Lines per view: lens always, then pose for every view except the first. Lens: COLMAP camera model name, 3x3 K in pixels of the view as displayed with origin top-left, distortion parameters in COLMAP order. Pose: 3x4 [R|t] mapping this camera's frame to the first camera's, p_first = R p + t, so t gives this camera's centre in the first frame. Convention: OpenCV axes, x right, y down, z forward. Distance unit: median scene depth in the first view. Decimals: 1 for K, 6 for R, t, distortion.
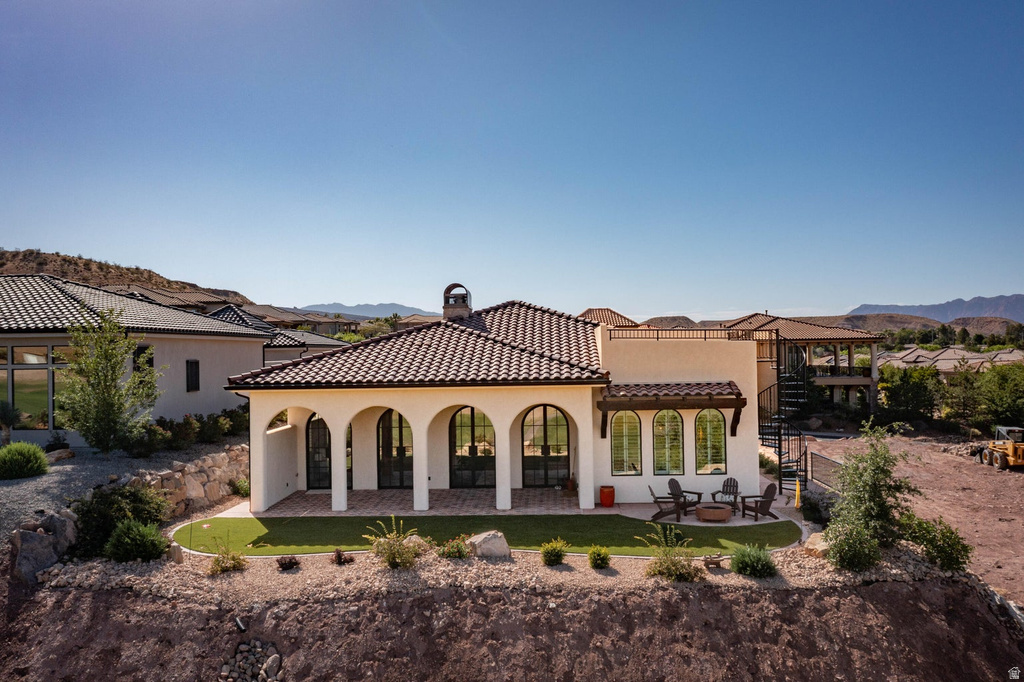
lens RADIAL K [[808.4, 0, 512.0], [0, 808.4, 341.0], [0, 0, 1]] dist [-0.021497, 0.006274]
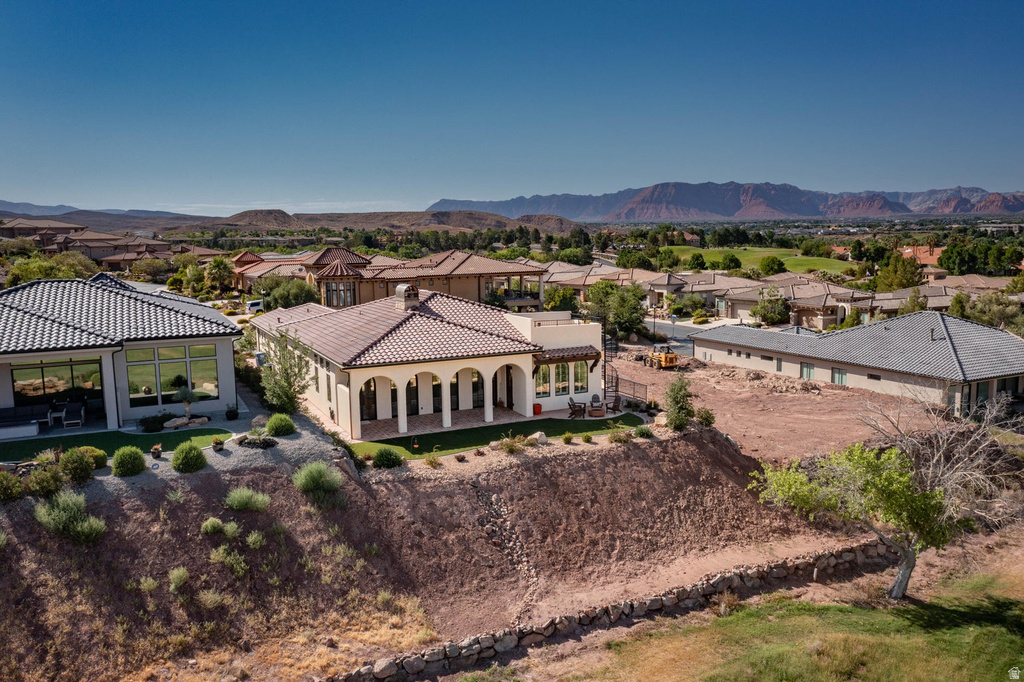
lens RADIAL K [[808.4, 0, 512.0], [0, 808.4, 341.0], [0, 0, 1]] dist [-0.021497, 0.006274]
pose [[0.878281, -0.059409, 0.474439, -1.156626], [-0.004575, 0.991161, 0.132583, -0.307107], [-0.478122, -0.118615, 0.870247, -0.859862]]
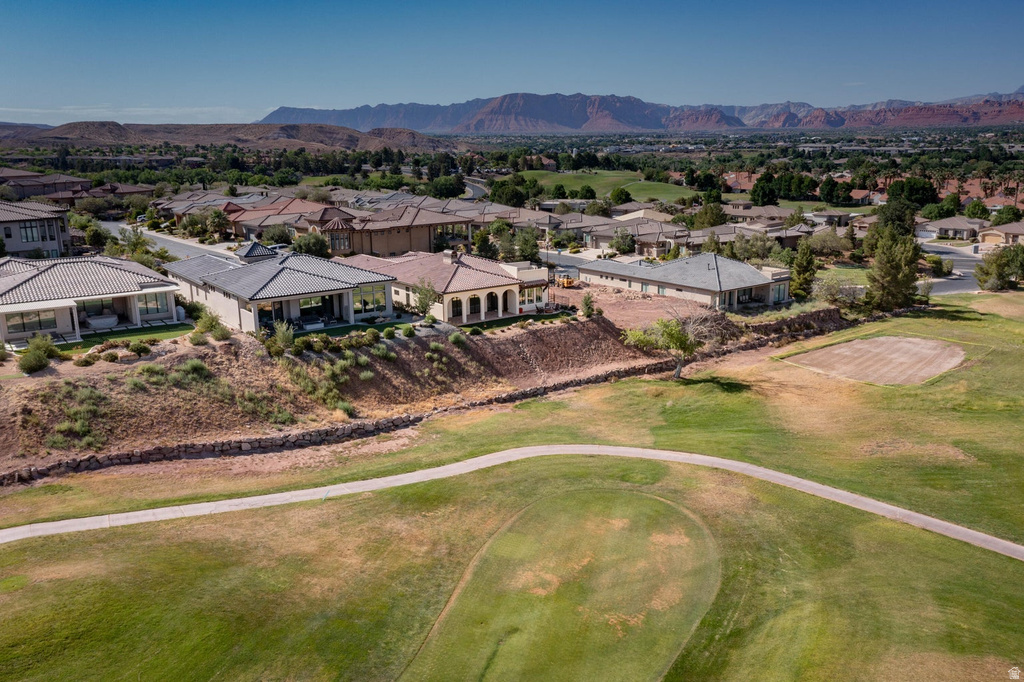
lens RADIAL K [[816.9, 0, 512.0], [0, 816.9, 341.0], [0, 0, 1]] dist [-0.008246, 0.002638]
pose [[0.775437, -0.140421, 0.615613, -3.372530], [-0.010435, 0.971976, 0.234850, -0.849463], [-0.631338, -0.188535, 0.752241, -2.845393]]
